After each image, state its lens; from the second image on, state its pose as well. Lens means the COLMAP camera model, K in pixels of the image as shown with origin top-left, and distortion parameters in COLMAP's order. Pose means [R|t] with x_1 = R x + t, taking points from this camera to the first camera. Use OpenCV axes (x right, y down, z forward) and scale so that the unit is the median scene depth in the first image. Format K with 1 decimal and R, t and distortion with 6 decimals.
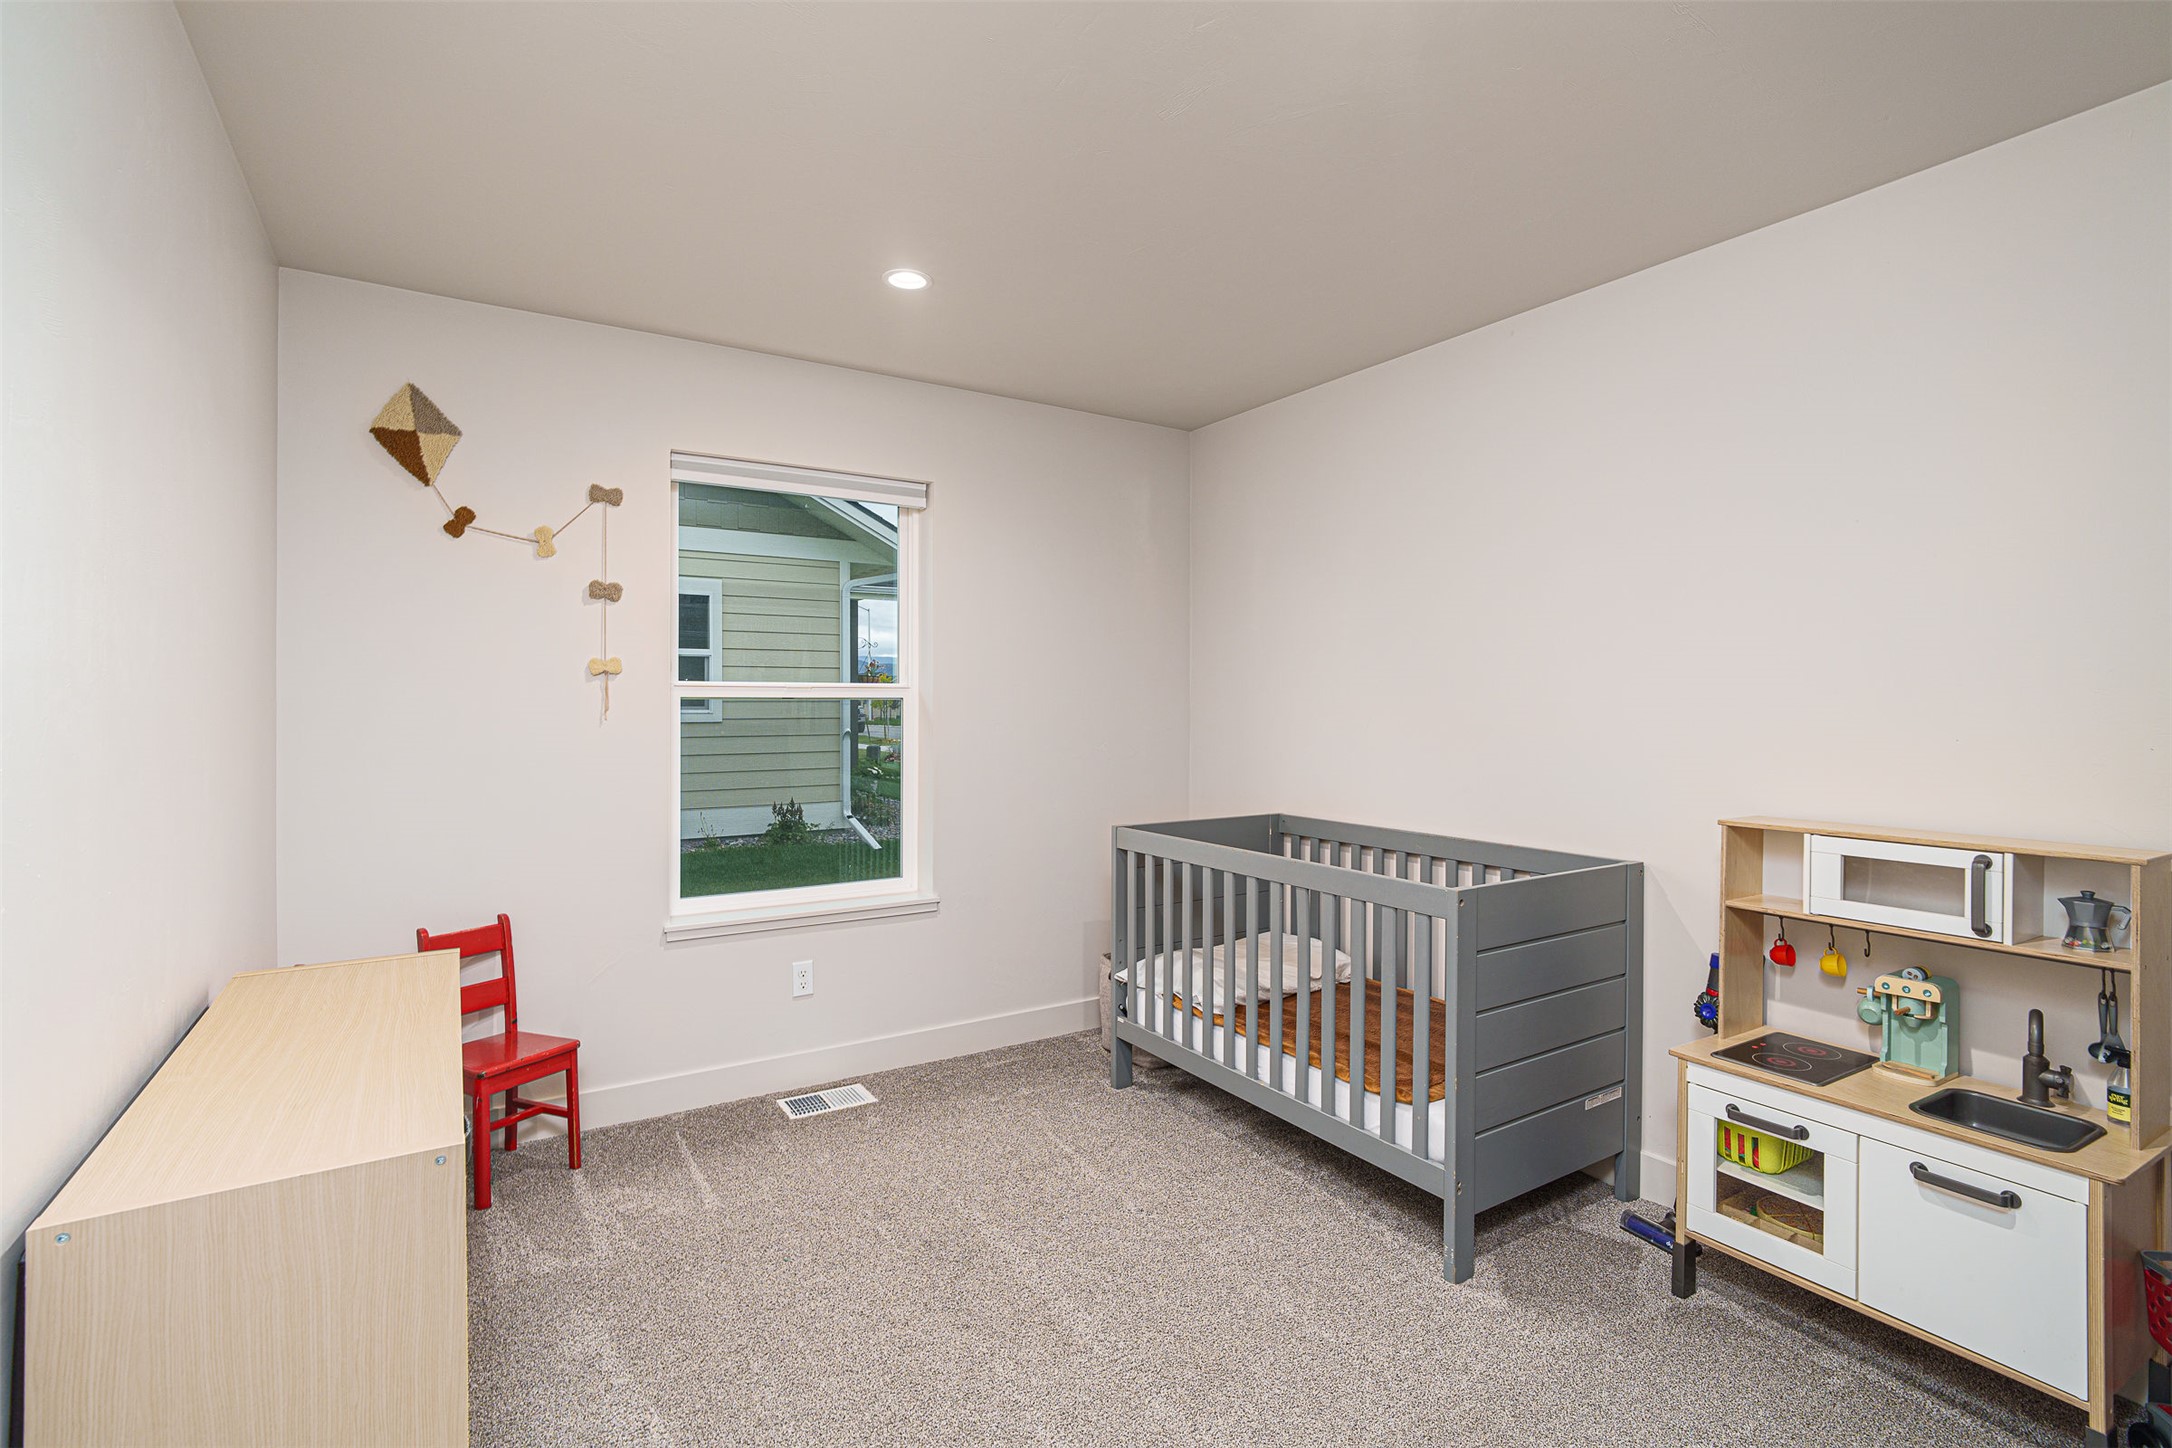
lens RADIAL K [[1038.1, 0, 1091.3], [0, 1038.1, 703.8], [0, 0, 1]] dist [-0.004038, 0.001339]
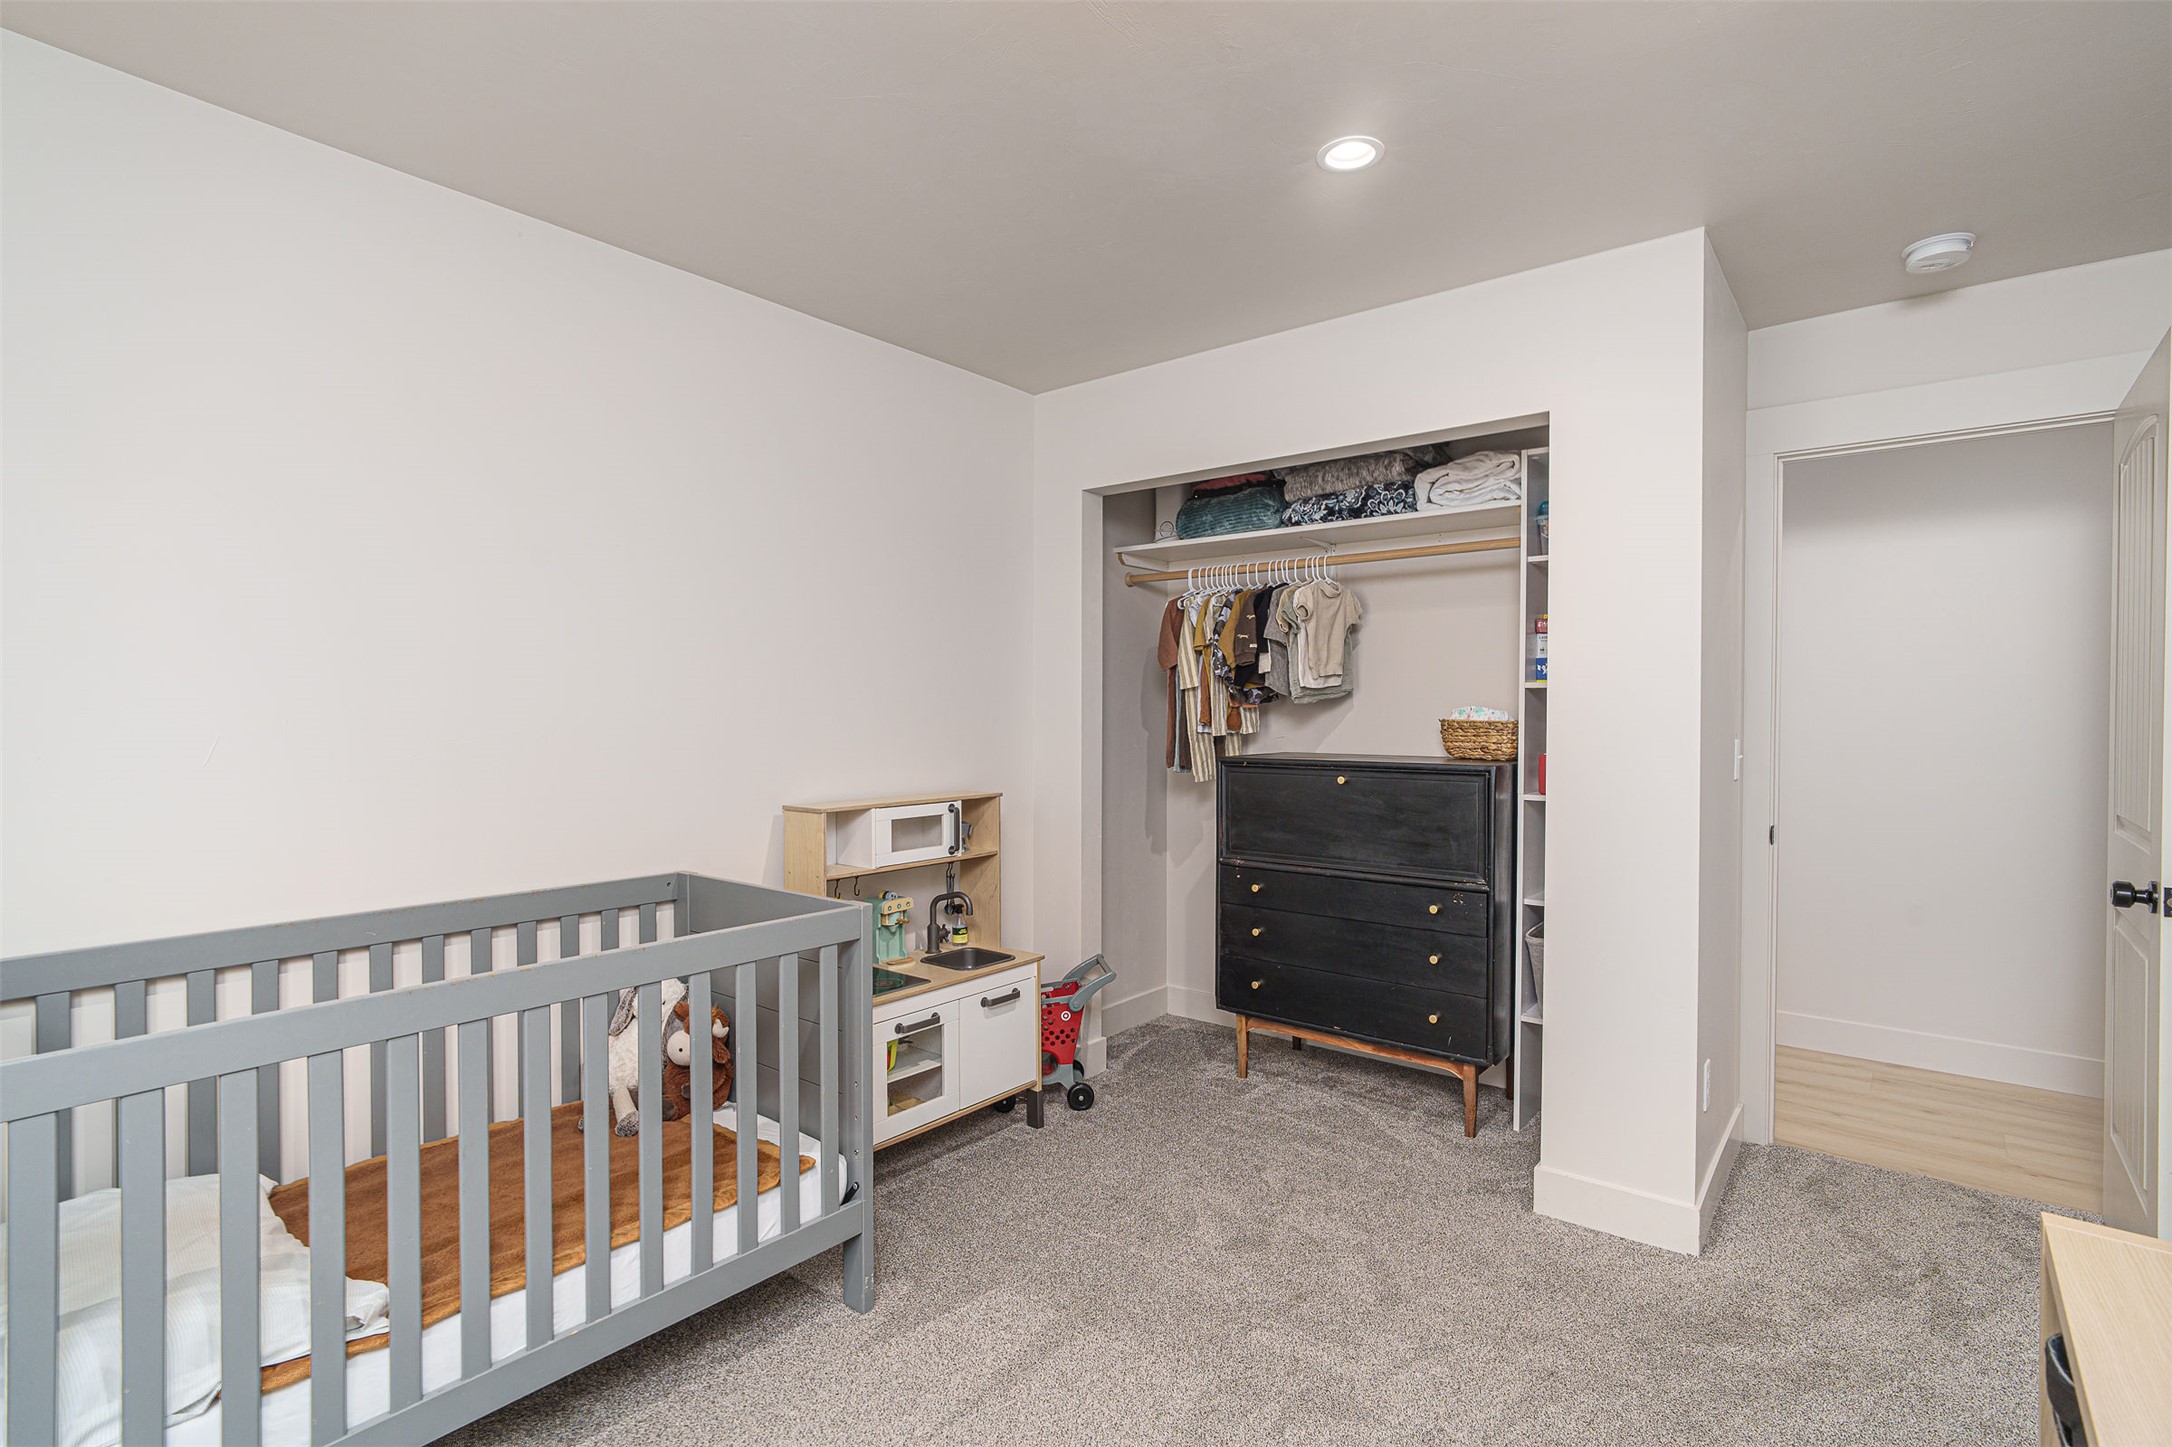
lens RADIAL K [[1038.1, 0, 1090.9], [0, 1038.1, 719.1], [0, 0, 1]] dist [-0.004038, 0.001339]
pose [[-0.313248, -0.011713, 0.949599, -0.547138], [0.004878, 0.999891, 0.013943, -0.004593], [-0.949659, 0.009000, -0.313157, 0.961724]]
